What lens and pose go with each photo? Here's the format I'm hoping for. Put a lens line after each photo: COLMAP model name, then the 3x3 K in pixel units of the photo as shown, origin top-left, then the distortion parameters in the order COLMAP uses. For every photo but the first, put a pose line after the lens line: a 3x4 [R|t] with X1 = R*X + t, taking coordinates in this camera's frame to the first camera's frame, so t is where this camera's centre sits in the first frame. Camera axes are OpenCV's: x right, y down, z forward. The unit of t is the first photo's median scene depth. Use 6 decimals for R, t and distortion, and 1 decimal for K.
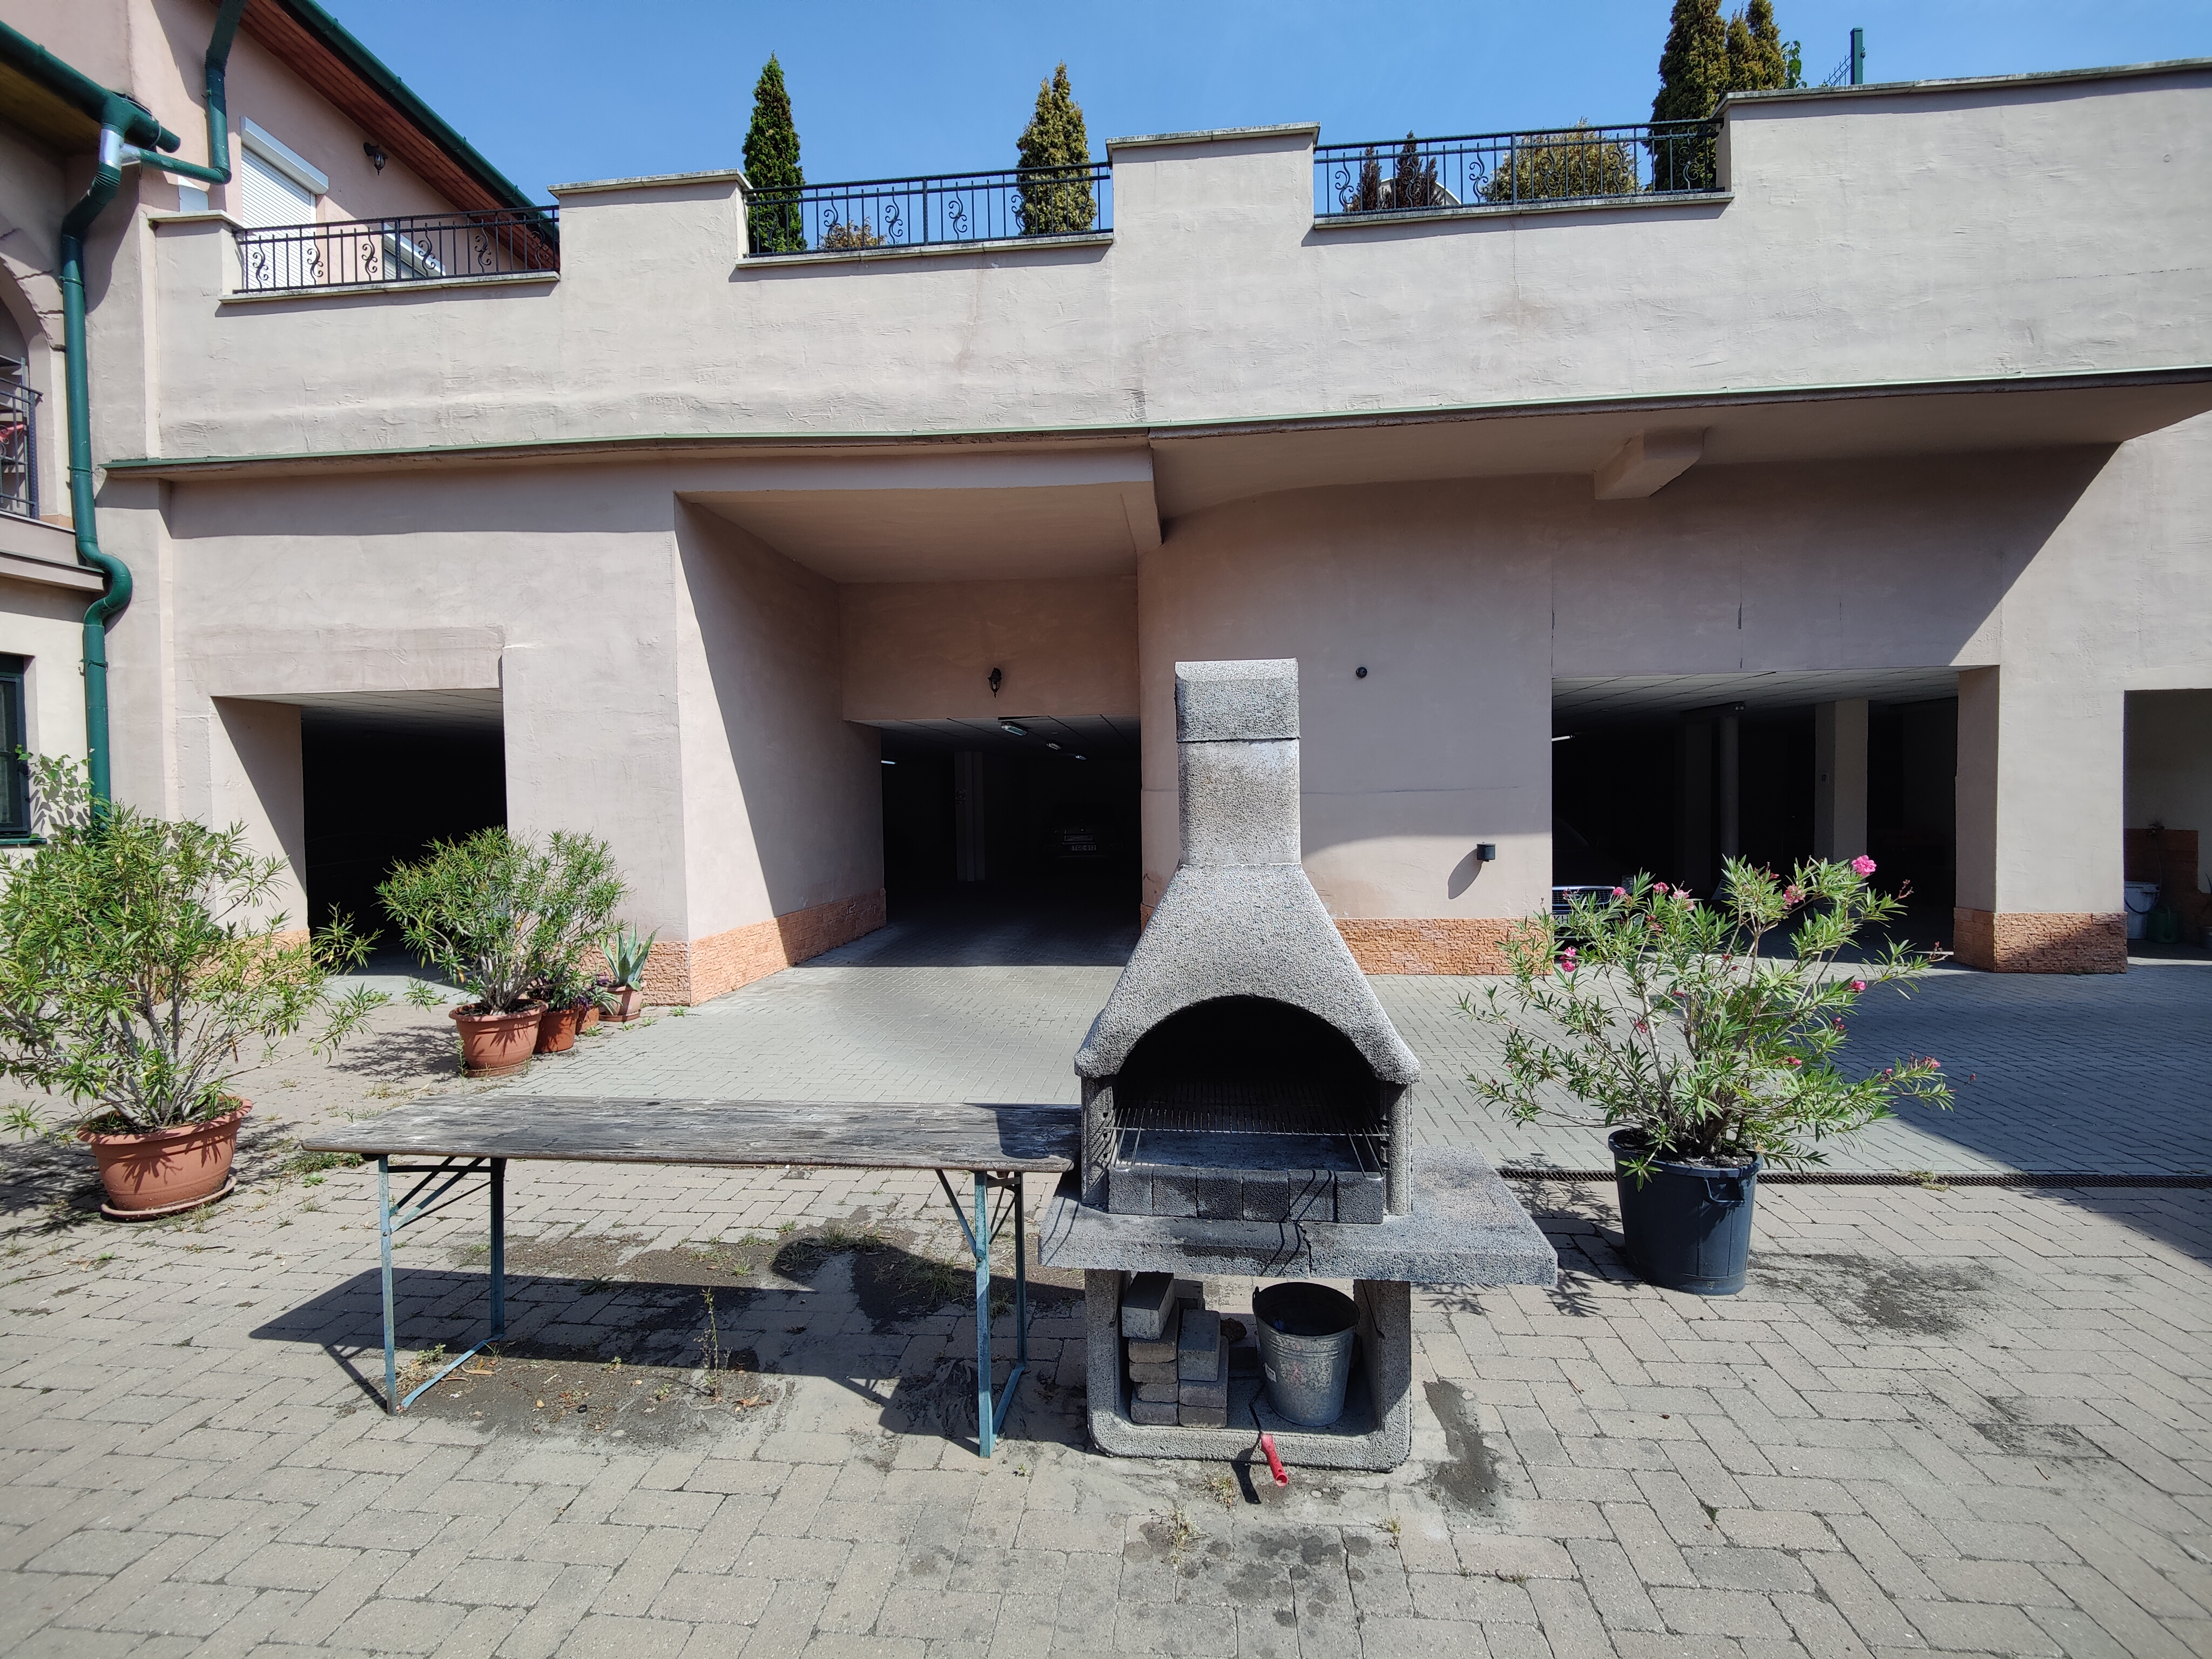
lens RADIAL K [[956.3, 0, 1106.7], [0, 956.3, 843.0], [0, 0, 1]] dist [0.011646, -0.010577]
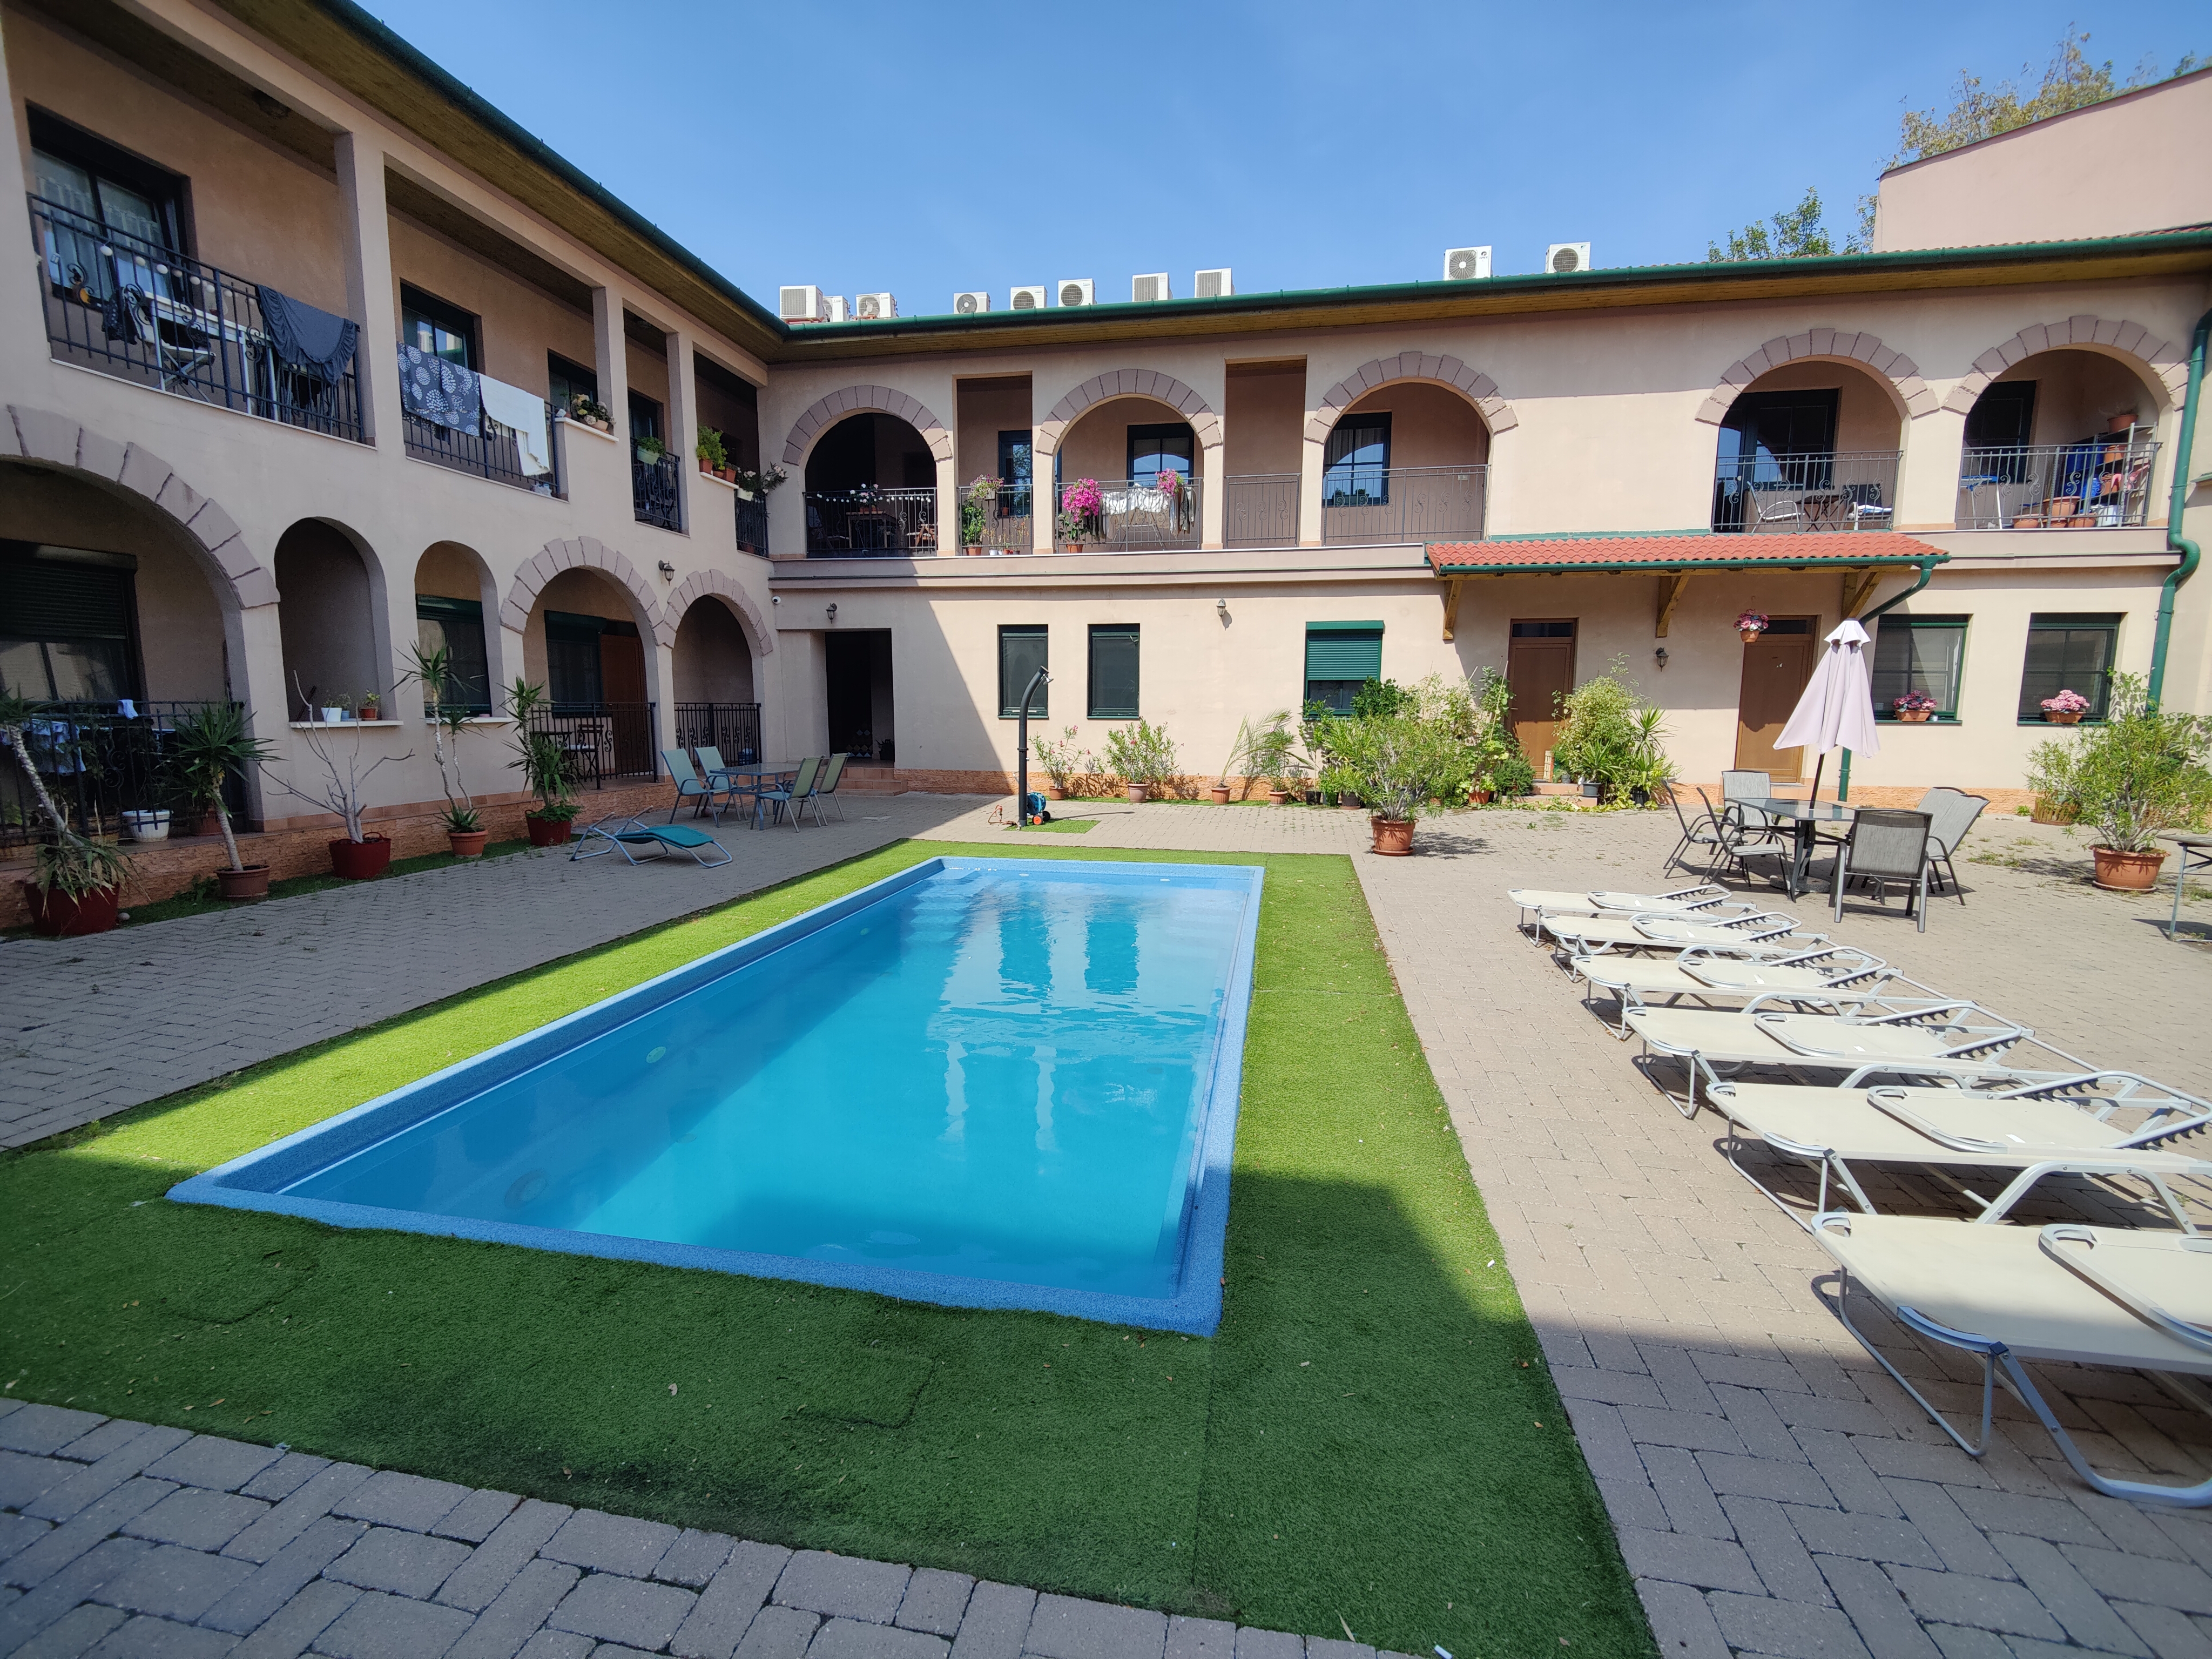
lens RADIAL K [[956.3, 0, 1107.9], [0, 956.3, 830.9], [0, 0, 1]] dist [0.011646, -0.010577]
pose [[-0.090226, 0.146761, -0.985048, 0.710692], [-0.046071, 0.987409, 0.151333, 0.009177], [0.994855, 0.059036, -0.082328, -0.591946]]
